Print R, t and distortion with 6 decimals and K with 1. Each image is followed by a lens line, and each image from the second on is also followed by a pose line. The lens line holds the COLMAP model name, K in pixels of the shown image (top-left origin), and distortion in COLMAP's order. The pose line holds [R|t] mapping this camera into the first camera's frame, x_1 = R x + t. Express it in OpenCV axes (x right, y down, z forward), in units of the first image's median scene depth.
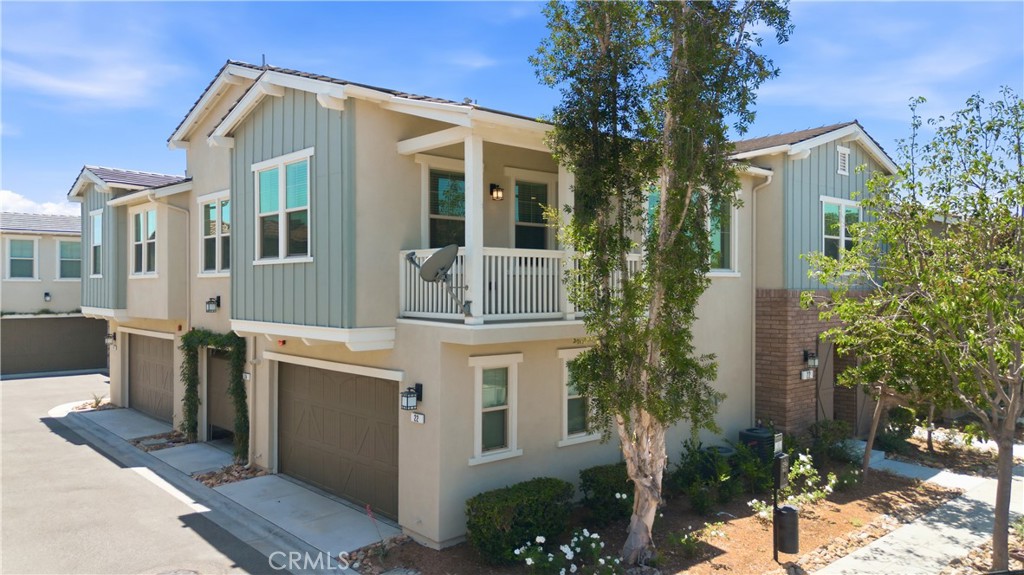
lens RADIAL K [[732.0, 0, 511.1], [0, 732.0, 287.4], [0, 0, 1]] dist [0.034081, -0.003302]
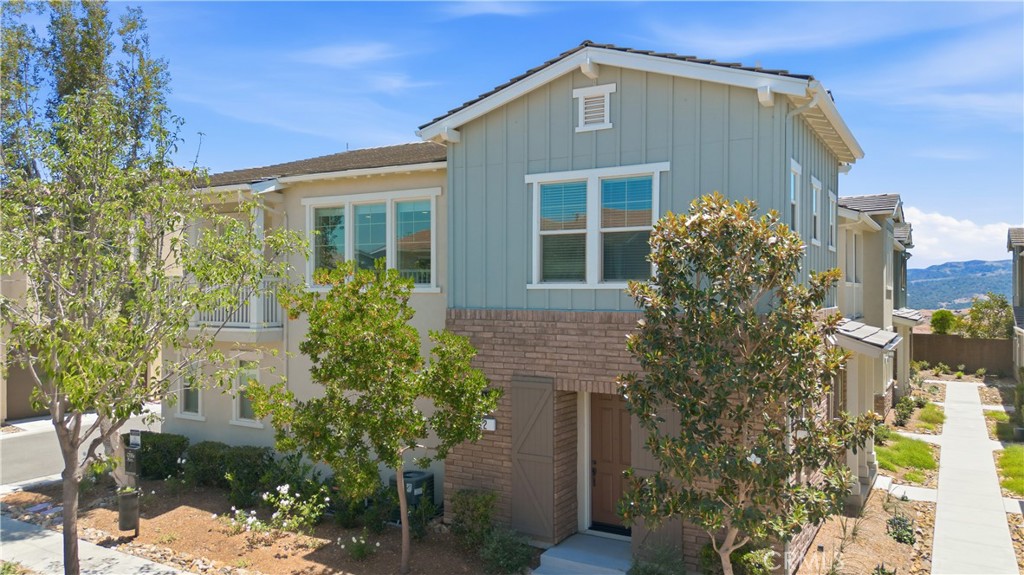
lens RADIAL K [[732.0, 0, 510.3], [0, 732.0, 291.4], [0, 0, 1]] dist [0.034081, -0.003302]
pose [[0.319439, 0.000333, -0.947607, 1.361963], [0.002058, 0.999997, 0.001045, -0.019547], [0.947605, -0.002284, 0.319437, 0.967666]]
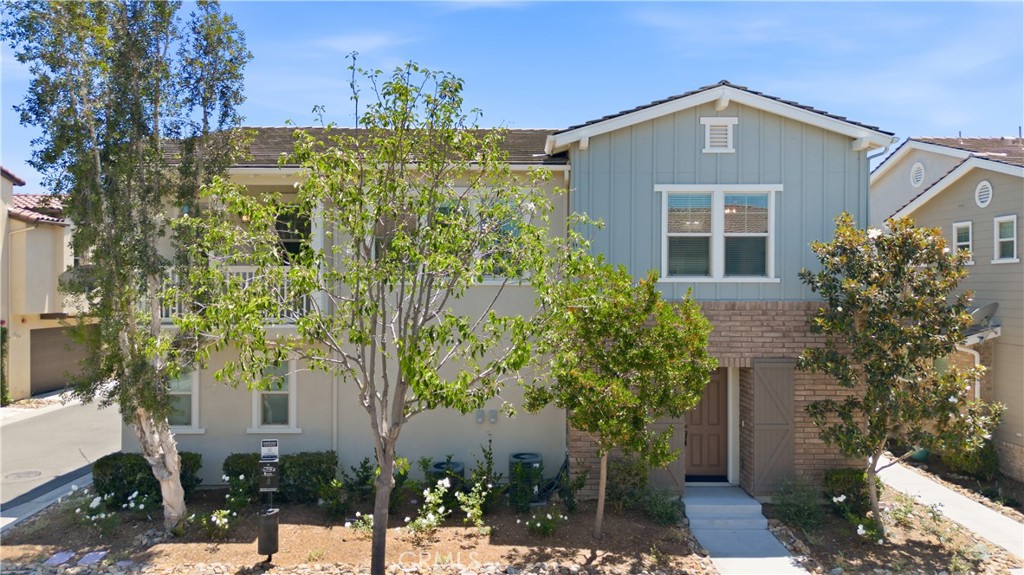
lens RADIAL K [[732.0, 0, 515.6], [0, 732.0, 284.4], [0, 0, 1]] dist [0.034081, -0.003302]
pose [[0.748084, 0.005943, -0.663577, 1.068216], [-0.000200, 0.999962, 0.008730, -0.027286], [0.663603, -0.006398, 0.748057, 0.363769]]
